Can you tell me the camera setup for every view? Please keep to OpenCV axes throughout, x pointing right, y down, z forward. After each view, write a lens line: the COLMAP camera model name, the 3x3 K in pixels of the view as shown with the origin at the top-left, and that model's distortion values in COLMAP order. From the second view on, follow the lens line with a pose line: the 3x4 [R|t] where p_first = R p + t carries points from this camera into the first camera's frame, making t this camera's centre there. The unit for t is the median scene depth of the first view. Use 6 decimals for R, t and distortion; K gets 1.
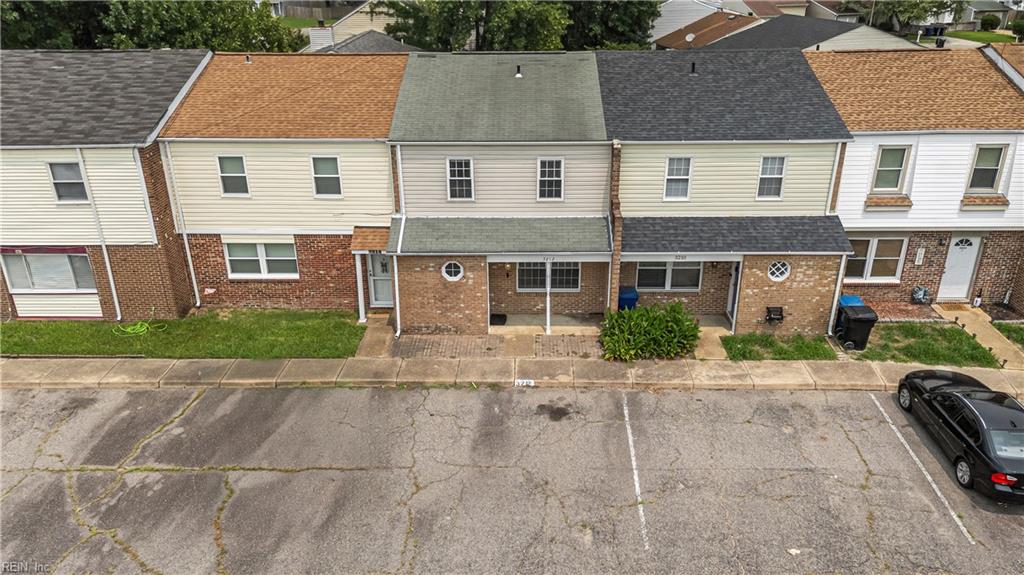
lens RADIAL K [[753.6, 0, 508.8], [0, 753.6, 285.3], [0, 0, 1]] dist [0.048723, -0.032056]
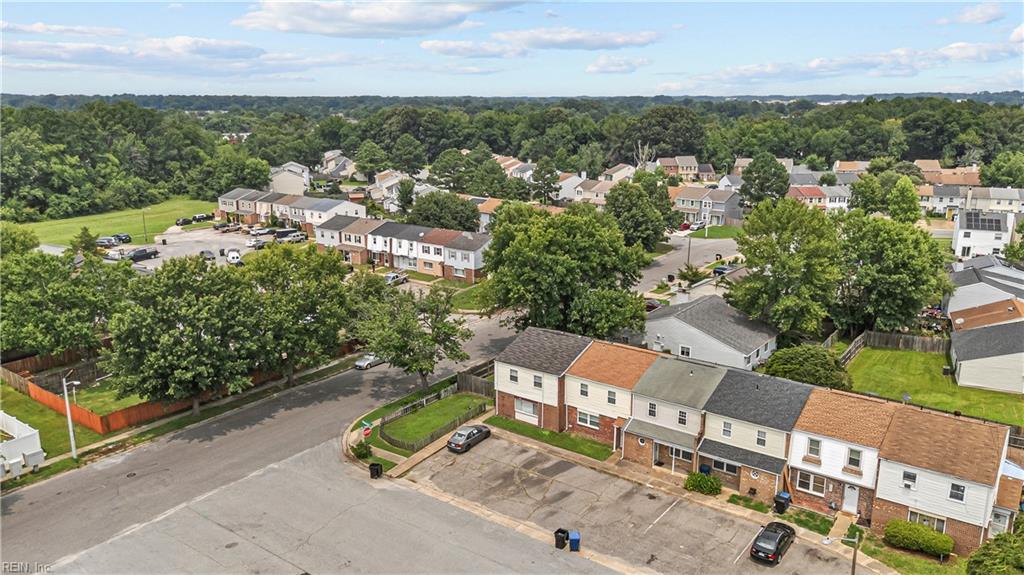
lens RADIAL K [[753.6, 0, 511.4], [0, 753.6, 284.9], [0, 0, 1]] dist [0.048723, -0.032056]
pose [[0.814364, 0.145164, -0.561907, 1.027477], [-0.238157, 0.966524, -0.095464, -0.196742], [0.529238, 0.211564, 0.821673, -1.704730]]
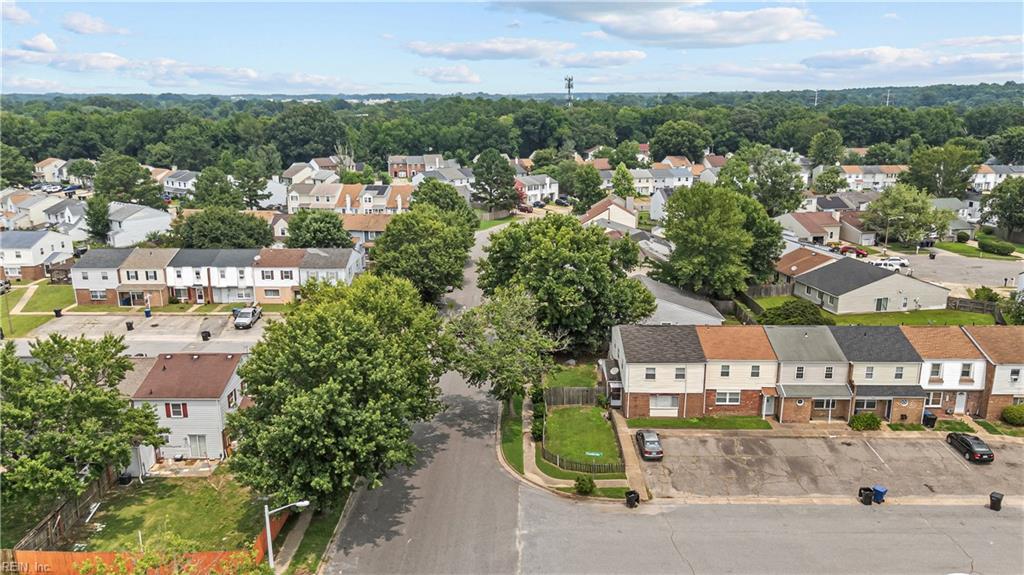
lens RADIAL K [[753.6, 0, 508.7], [0, 753.6, 288.8], [0, 0, 1]] dist [0.048723, -0.032056]
pose [[0.999972, 0.003663, 0.006503, -1.305826], [-0.002540, 0.986281, -0.165055, 0.040833], [-0.007018, 0.165034, 0.986263, -2.187626]]
